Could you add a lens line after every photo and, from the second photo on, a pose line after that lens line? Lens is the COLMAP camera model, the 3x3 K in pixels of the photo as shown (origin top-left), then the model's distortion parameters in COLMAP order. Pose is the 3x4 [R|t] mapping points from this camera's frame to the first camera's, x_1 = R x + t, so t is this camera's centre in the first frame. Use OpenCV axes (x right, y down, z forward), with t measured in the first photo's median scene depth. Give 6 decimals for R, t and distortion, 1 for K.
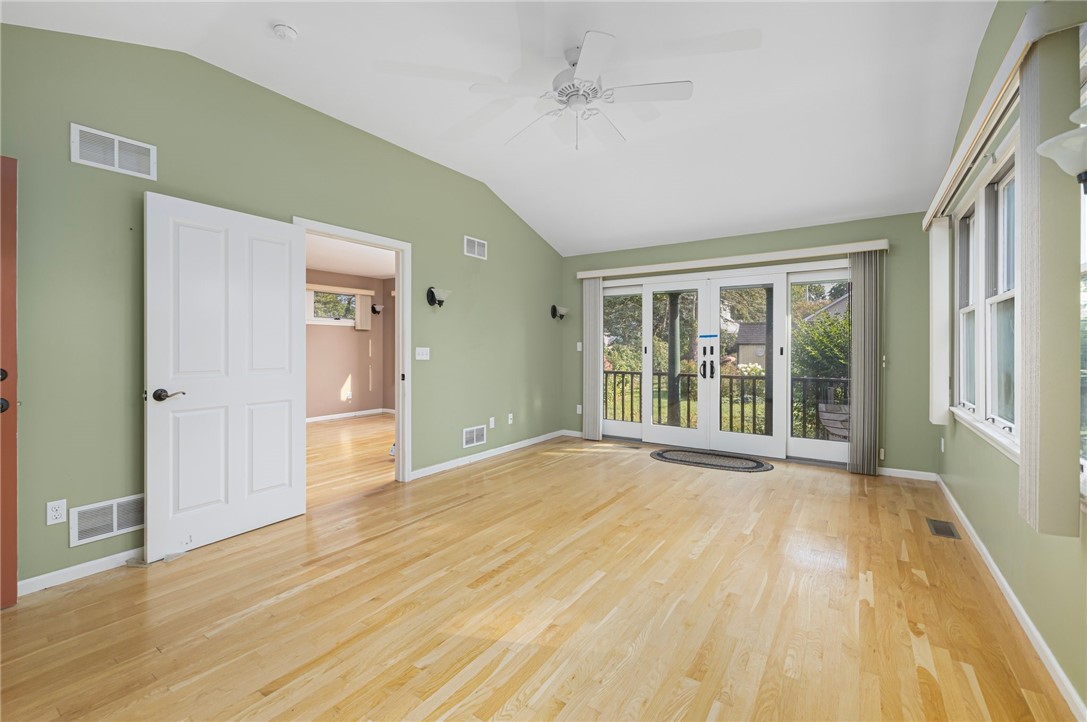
lens RADIAL K [[465.1, 0, 540.6], [0, 465.1, 350.6], [0, 0, 1]] dist [0.000602, 0.000176]
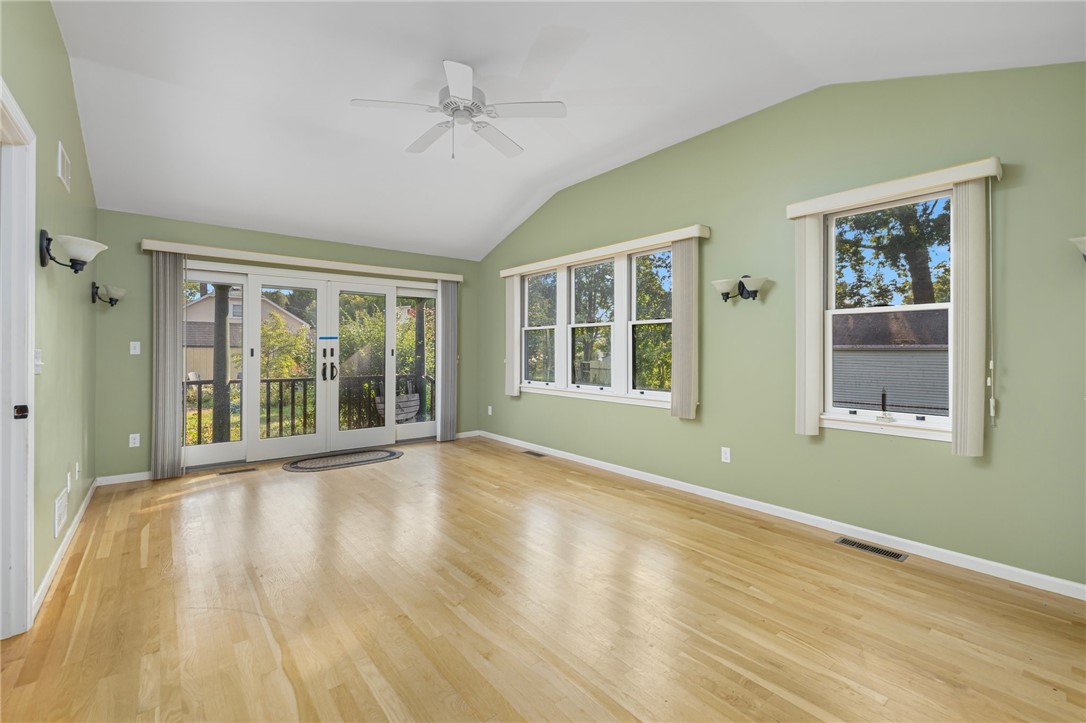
lens RADIAL K [[464.7, 0, 540.1], [0, 464.7, 351.1], [0, 0, 1]] dist [0.000602, 0.000176]
pose [[0.291910, -0.003001, 0.956441, -0.570632], [0.003856, 0.999991, 0.001961, -0.004022], [-0.956438, 0.003116, 0.291919, 0.341342]]
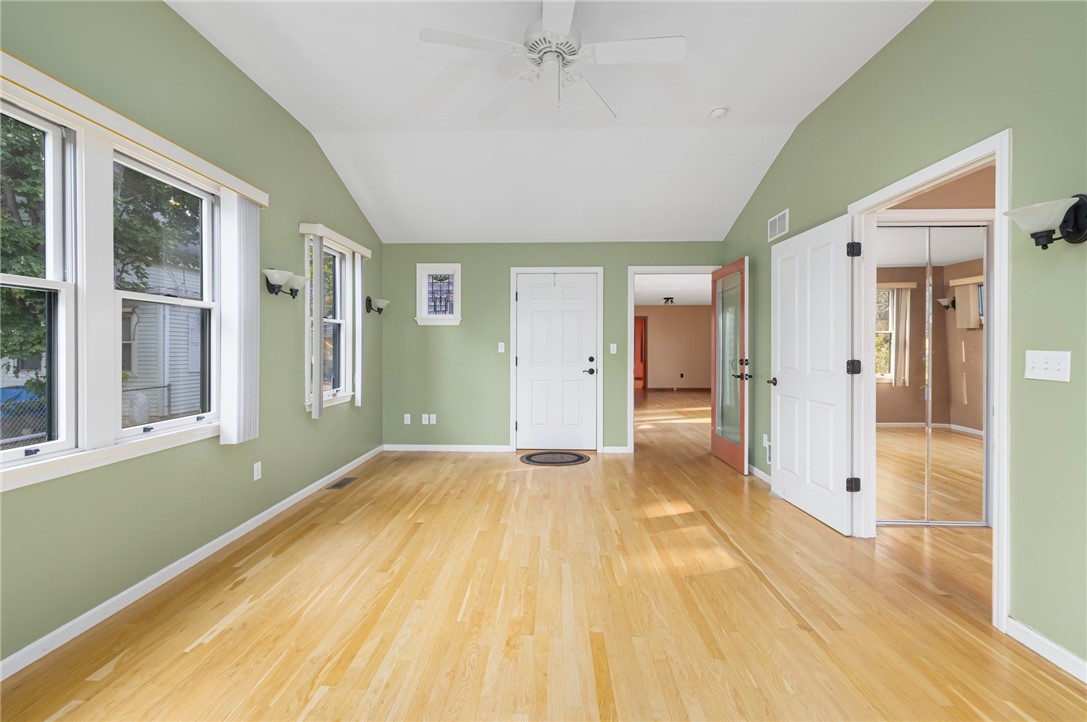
lens RADIAL K [[465.1, 0, 540.6], [0, 465.1, 350.6], [0, 0, 1]] dist [0.000602, 0.000176]
pose [[-0.841619, 0.000599, -0.540072, 0.366199], [-0.005660, 0.999935, 0.009930, -0.009047], [0.540043, 0.011414, -0.841560, 1.117685]]
